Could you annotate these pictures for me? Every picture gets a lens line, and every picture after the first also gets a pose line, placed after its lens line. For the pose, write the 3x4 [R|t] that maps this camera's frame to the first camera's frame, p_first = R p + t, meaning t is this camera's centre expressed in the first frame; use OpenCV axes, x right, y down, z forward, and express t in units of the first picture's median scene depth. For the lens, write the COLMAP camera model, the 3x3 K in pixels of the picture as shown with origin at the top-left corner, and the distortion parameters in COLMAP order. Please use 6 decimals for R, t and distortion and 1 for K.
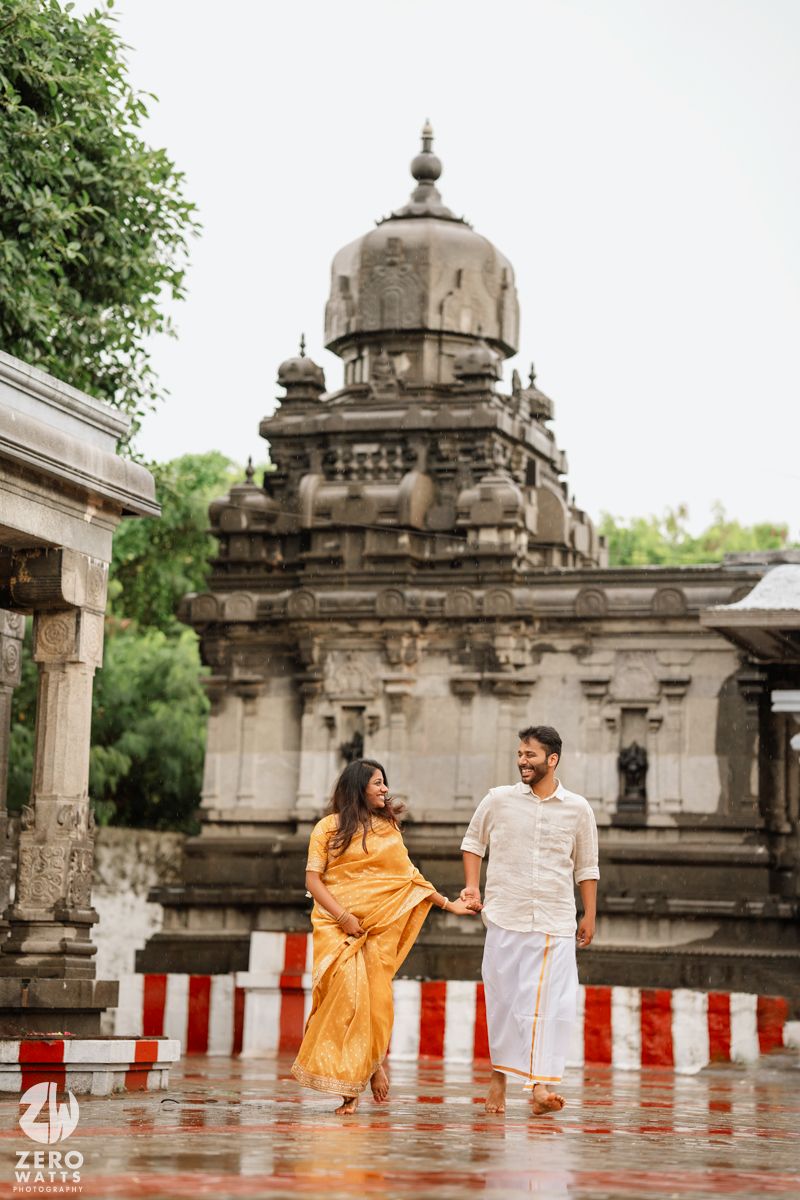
lens RADIAL K [[2987.7, 0, 400.0], [0, 2987.7, 601.2], [0, 0, 1]] dist [0.984833, 0.382445]
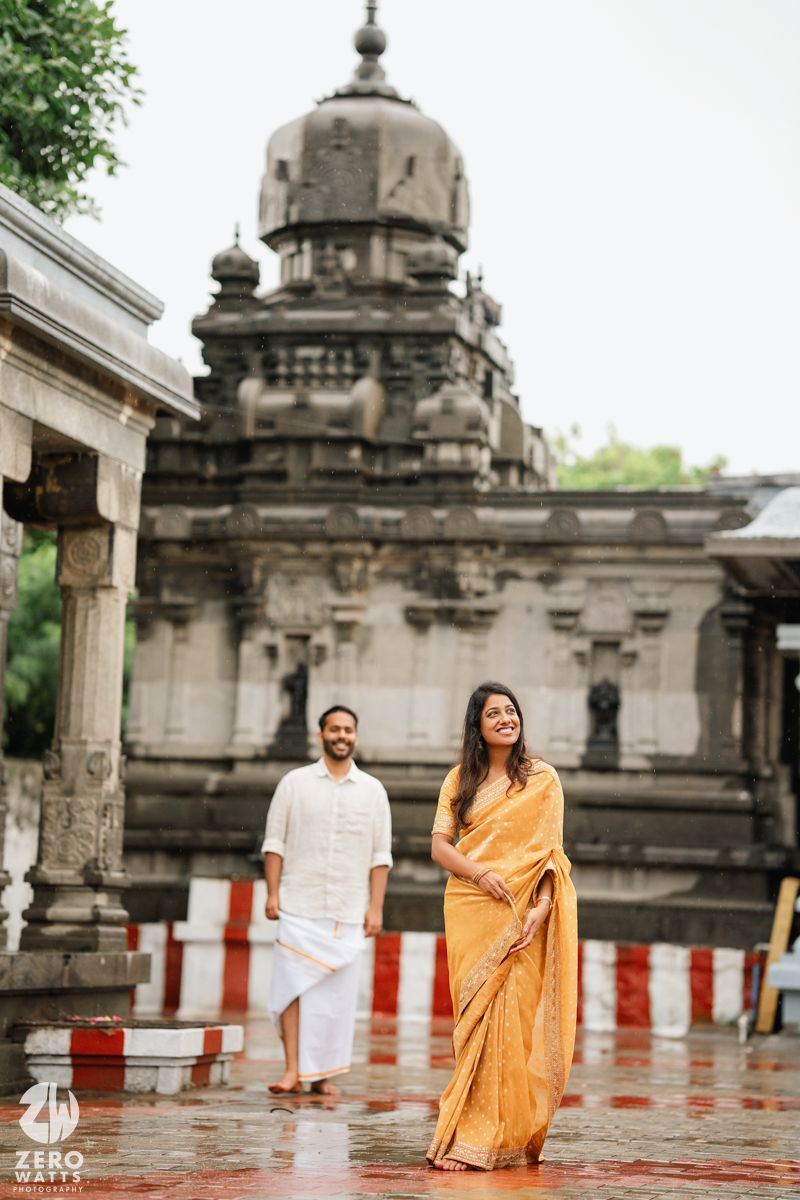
lens RADIAL K [[2987.7, 0, 400.0], [0, 2987.7, 601.2], [0, 0, 1]] dist [0.984833, 0.382445]
pose [[0.996632, 0.017126, 0.080201, -0.059457], [-0.019323, 0.999457, 0.026688, -0.000150], [-0.079701, -0.028148, 0.996421, 0.086645]]
